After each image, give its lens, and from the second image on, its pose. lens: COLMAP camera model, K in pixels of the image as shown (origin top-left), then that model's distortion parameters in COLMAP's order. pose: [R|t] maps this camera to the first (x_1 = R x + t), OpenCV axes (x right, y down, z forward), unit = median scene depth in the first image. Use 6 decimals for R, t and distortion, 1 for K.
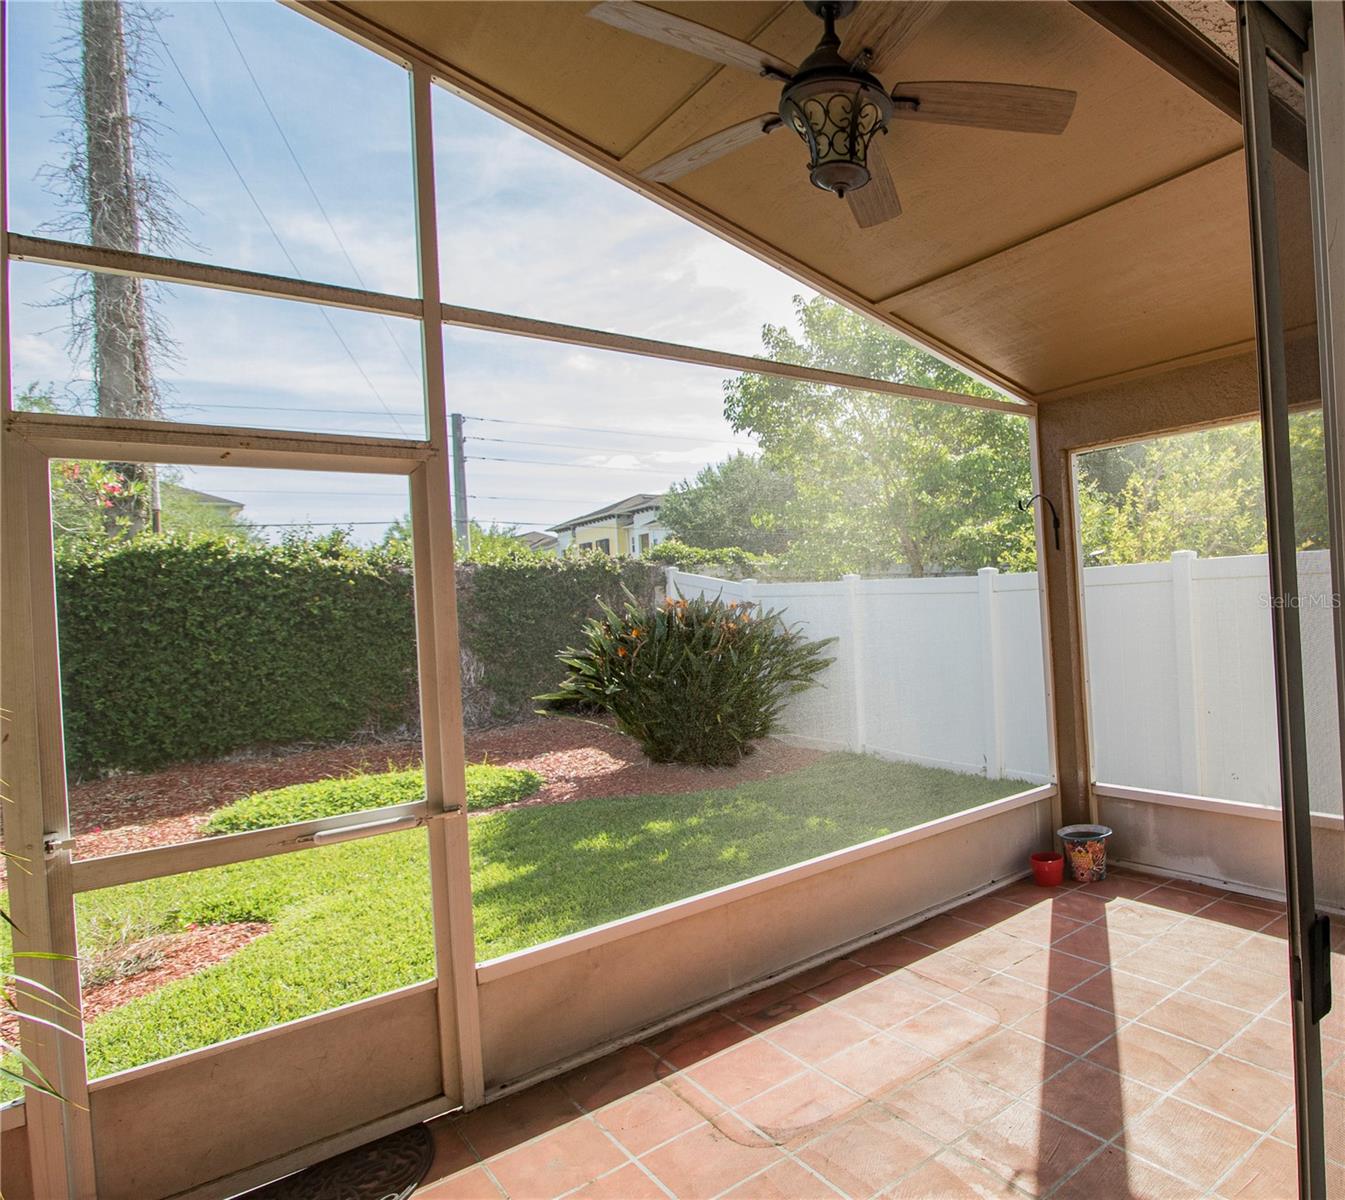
lens RADIAL K [[819.3, 0, 673.0], [0, 819.3, 601.9], [0, 0, 1]] dist [0.002307, 0.000322]
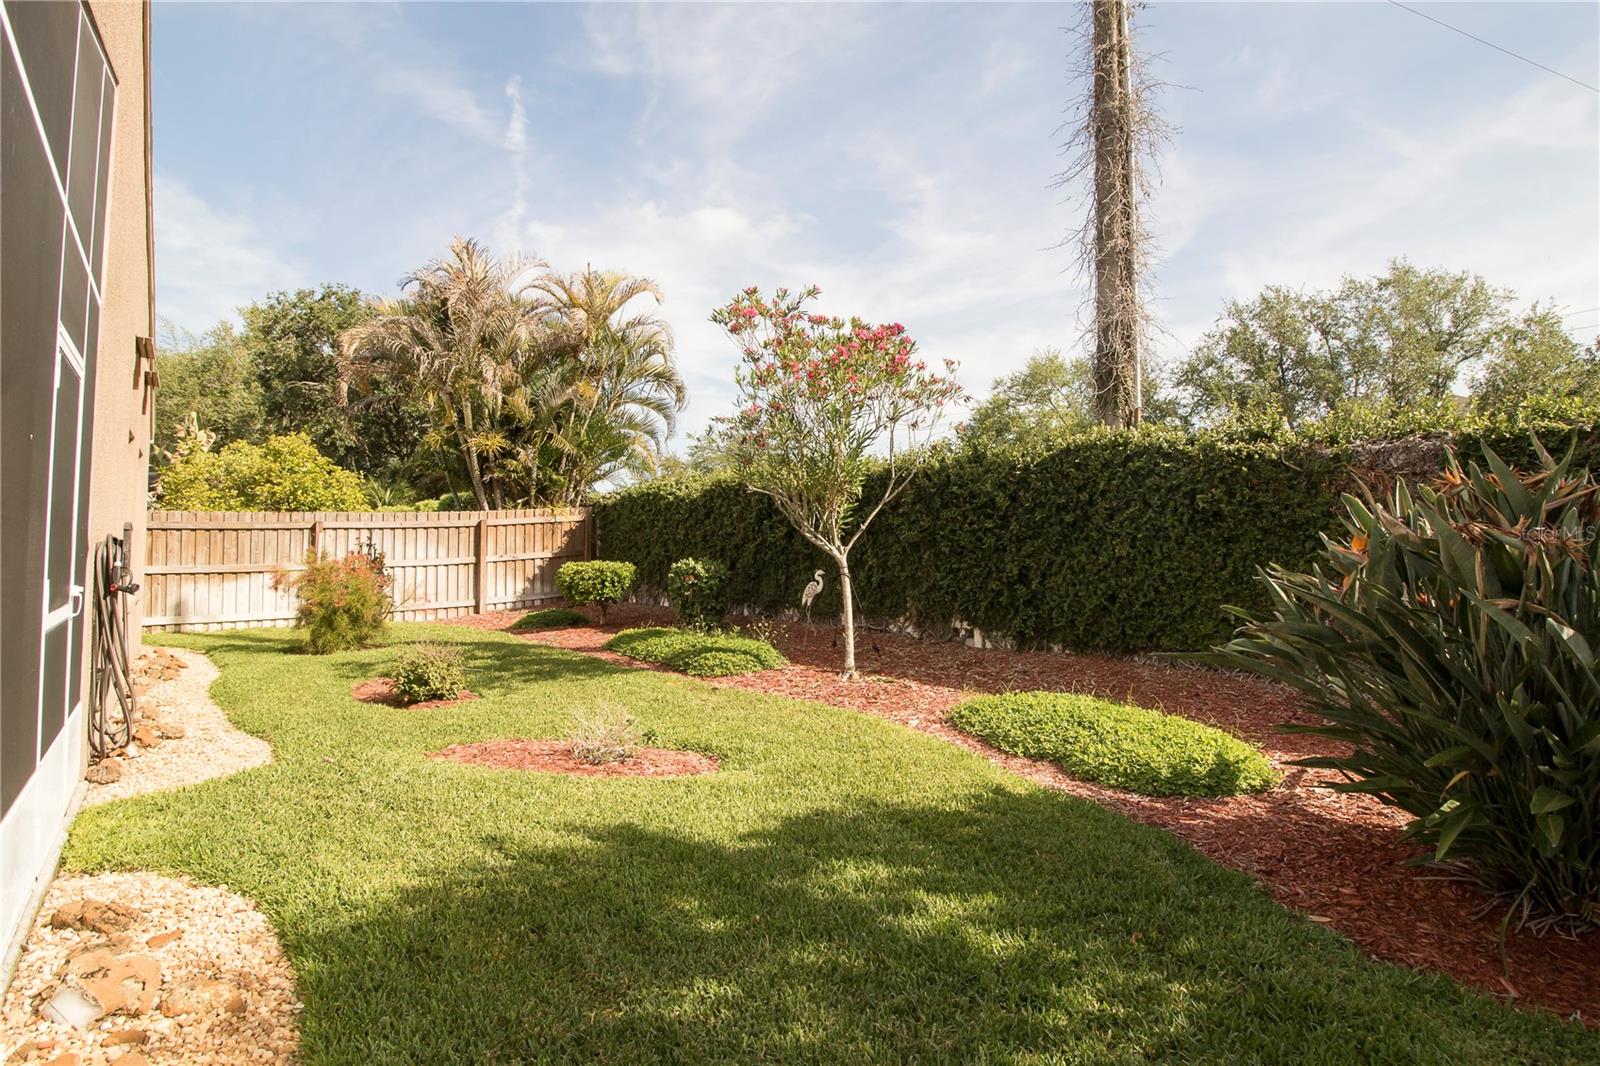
lens RADIAL K [[727.6, 0, 800.9], [0, 727.6, 526.2], [0, 0, 1]] dist [-0.000344, -0.000023]
pose [[0.229937, 0.033812, -0.972618, 0.194147], [-0.021574, 0.999328, 0.029640, 0.019503], [0.972966, 0.014168, 0.230512, 0.425139]]
